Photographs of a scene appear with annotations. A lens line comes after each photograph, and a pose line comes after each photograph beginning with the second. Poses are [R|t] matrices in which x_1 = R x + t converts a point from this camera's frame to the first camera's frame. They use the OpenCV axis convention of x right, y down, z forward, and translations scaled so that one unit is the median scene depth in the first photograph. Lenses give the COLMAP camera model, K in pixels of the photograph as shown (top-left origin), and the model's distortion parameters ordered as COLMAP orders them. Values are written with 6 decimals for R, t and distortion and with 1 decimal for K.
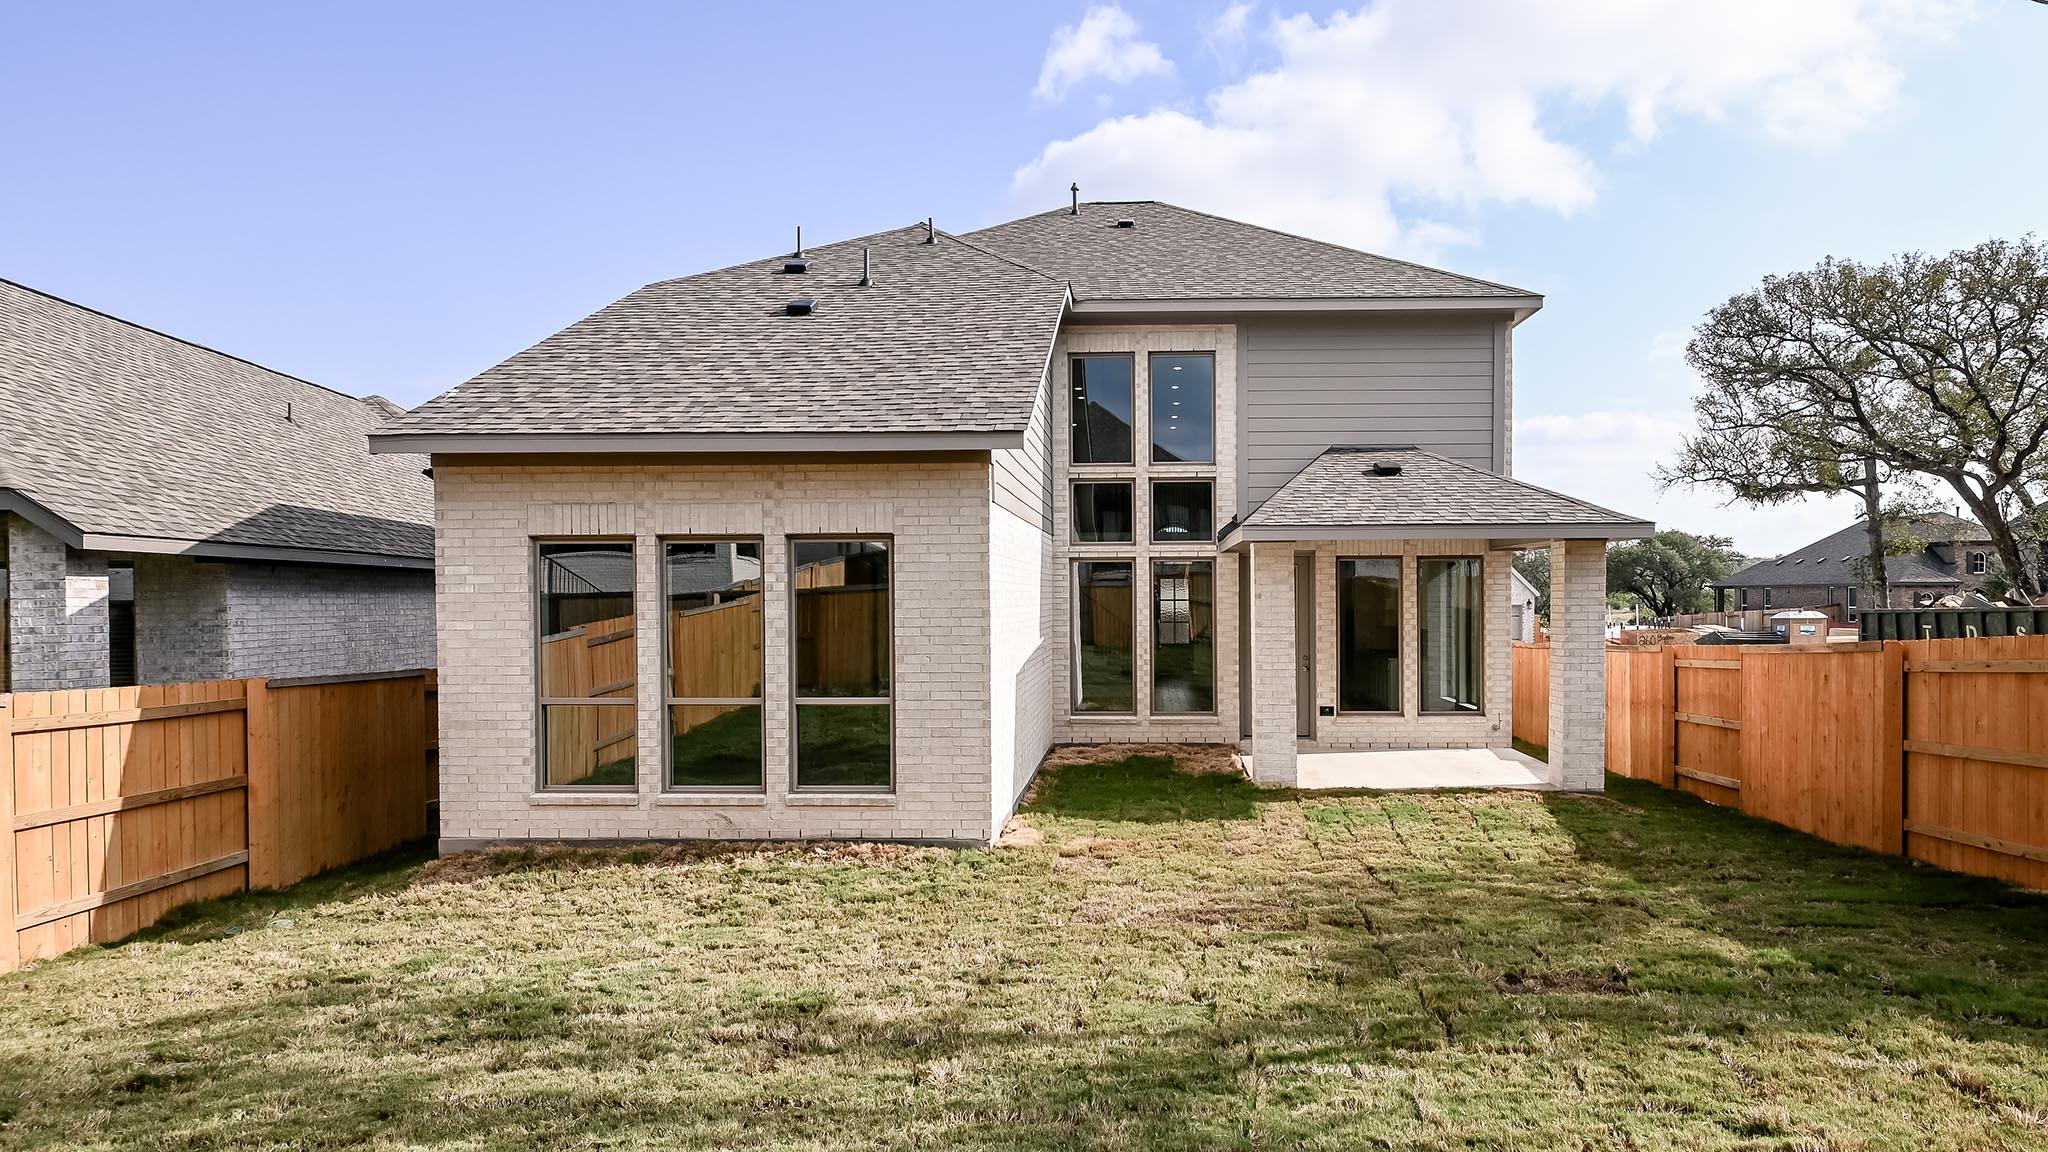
lens RADIAL K [[1045.2, 0, 1021.9], [0, 1045.2, 604.6], [0, 0, 1]] dist [-0.002452, -0.000695]
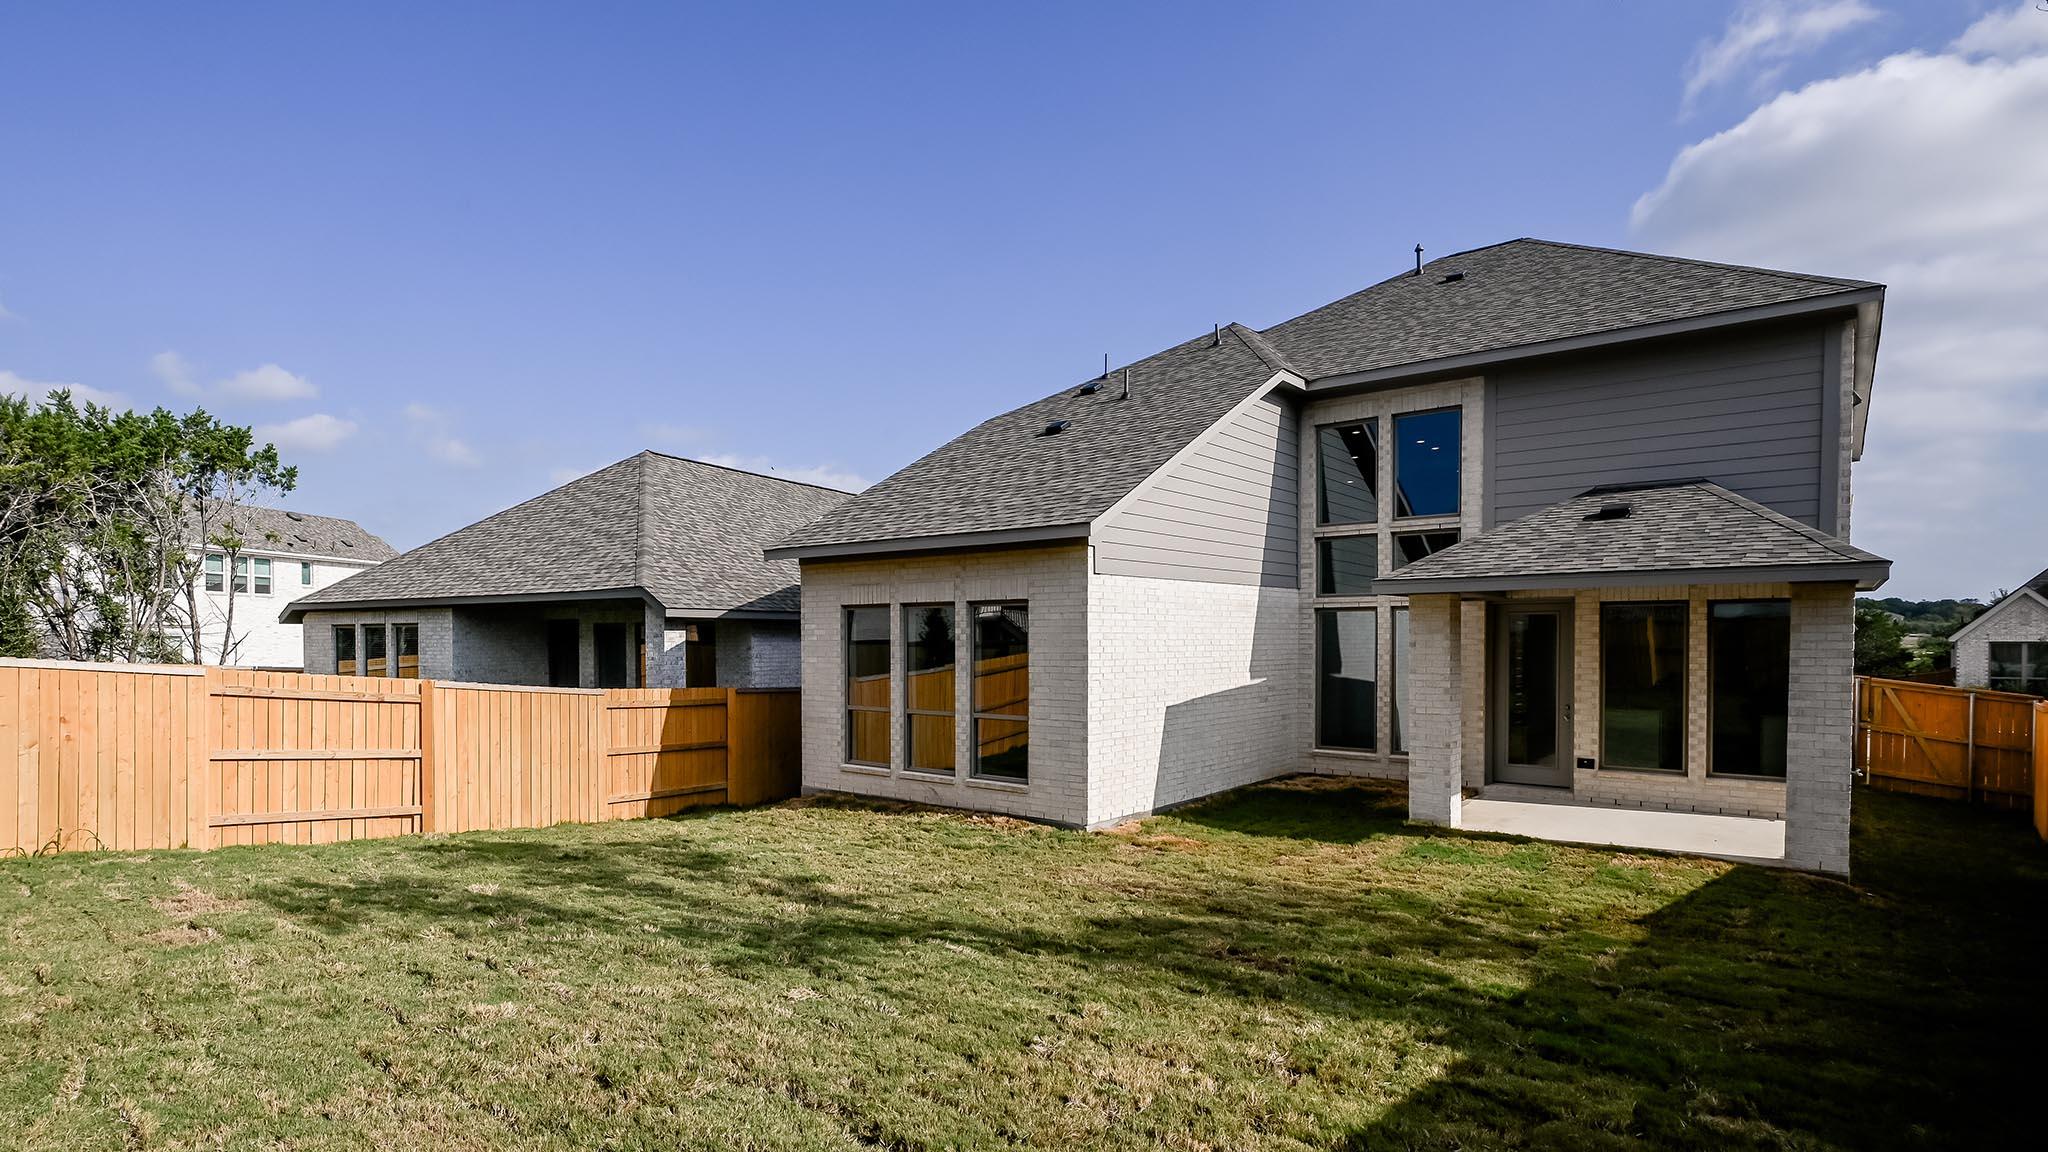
lens RADIAL K [[1025.3, 0, 1025.4], [0, 1025.3, 644.2], [0, 0, 1]] dist [-0.004668, -0.000252]
pose [[0.796324, 0.007386, -0.604826, 0.717369], [-0.006019, 0.999973, 0.004287, -0.013914], [0.604841, 0.000227, 0.796346, -0.100183]]
